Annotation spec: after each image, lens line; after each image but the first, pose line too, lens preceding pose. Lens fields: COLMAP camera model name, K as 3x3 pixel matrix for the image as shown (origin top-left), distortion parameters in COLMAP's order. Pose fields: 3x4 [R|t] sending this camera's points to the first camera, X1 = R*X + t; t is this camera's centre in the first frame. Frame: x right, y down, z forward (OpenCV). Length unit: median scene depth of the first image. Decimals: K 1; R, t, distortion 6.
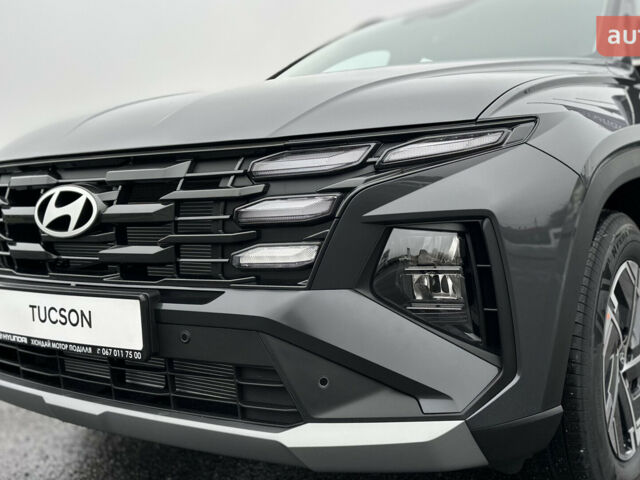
lens RADIAL K [[724.3, 0, 326.9], [0, 724.3, 239.3], [0, 0, 1]] dist [0.192950, -0.507152]
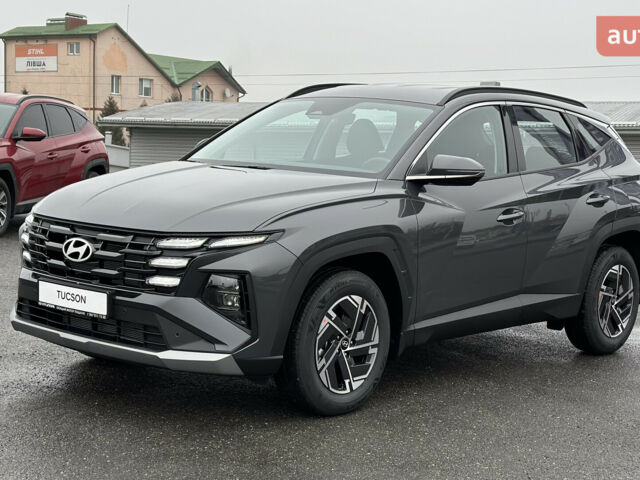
lens RADIAL K [[1170.6, 0, 322.2], [0, 1170.6, 242.7], [0, 0, 1]] dist [0.140301, 0.012738]
pose [[0.992619, 0.089197, -0.082165, 0.716252], [-0.085884, 0.995376, 0.043015, -0.298160], [0.085622, -0.035641, 0.995690, -2.657842]]
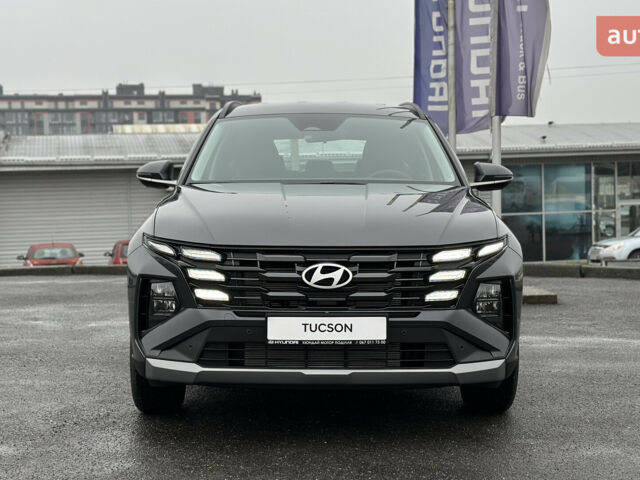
lens RADIAL K [[1170.6, 0, 322.2], [0, 1170.6, 242.7], [0, 0, 1]] dist [0.140301, 0.012738]
pose [[0.805987, 0.004198, 0.591919, -2.483434], [0.005415, 0.999881, -0.014465, -0.090811], [-0.591909, 0.014864, 0.805868, -1.730617]]
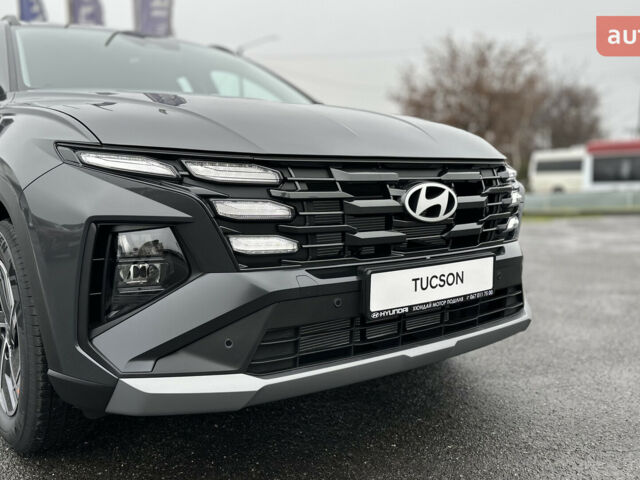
lens RADIAL K [[588.3, 0, 321.2], [0, 588.3, 240.7], [0, 0, 1]] dist [0.170143, -0.316178]
pose [[0.276472, -0.067931, 0.958618, -1.563942], [0.054821, 0.996989, 0.054839, -0.041521], [-0.959457, 0.037391, 0.279364, 0.983045]]
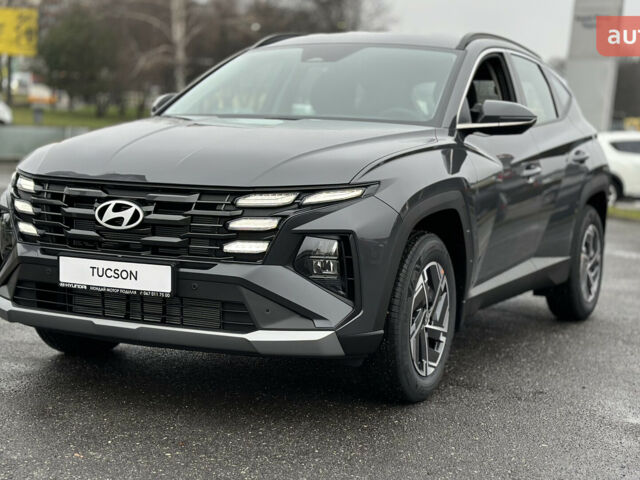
lens RADIAL K [[1170.6, 0, 322.2], [0, 1170.6, 242.7], [0, 0, 1]] dist [0.140301, 0.012738]
pose [[0.984338, 0.050950, 0.168771, -0.381374], [-0.056207, 0.998067, 0.026511, -0.080269], [-0.167094, -0.035582, 0.985299, -2.045382]]
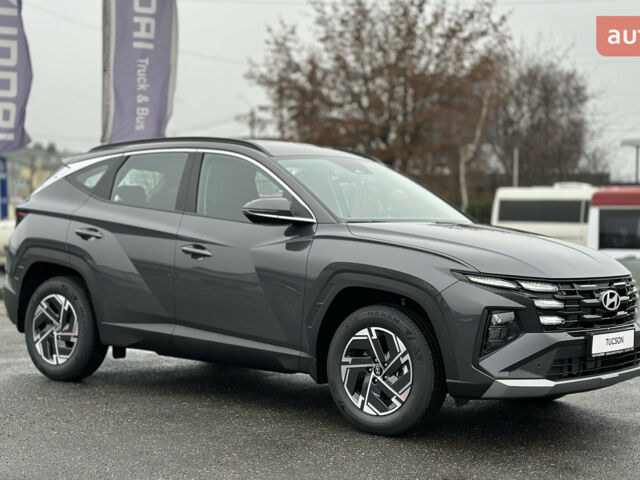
lens RADIAL K [[1170.6, 0, 322.2], [0, 1170.6, 242.7], [0, 0, 1]] dist [0.140301, 0.012738]
pose [[0.060910, 0.007495, 0.998115, -4.972766], [0.030535, 0.999490, -0.009369, -0.253144], [-0.997676, 0.031049, 0.060650, 1.918615]]
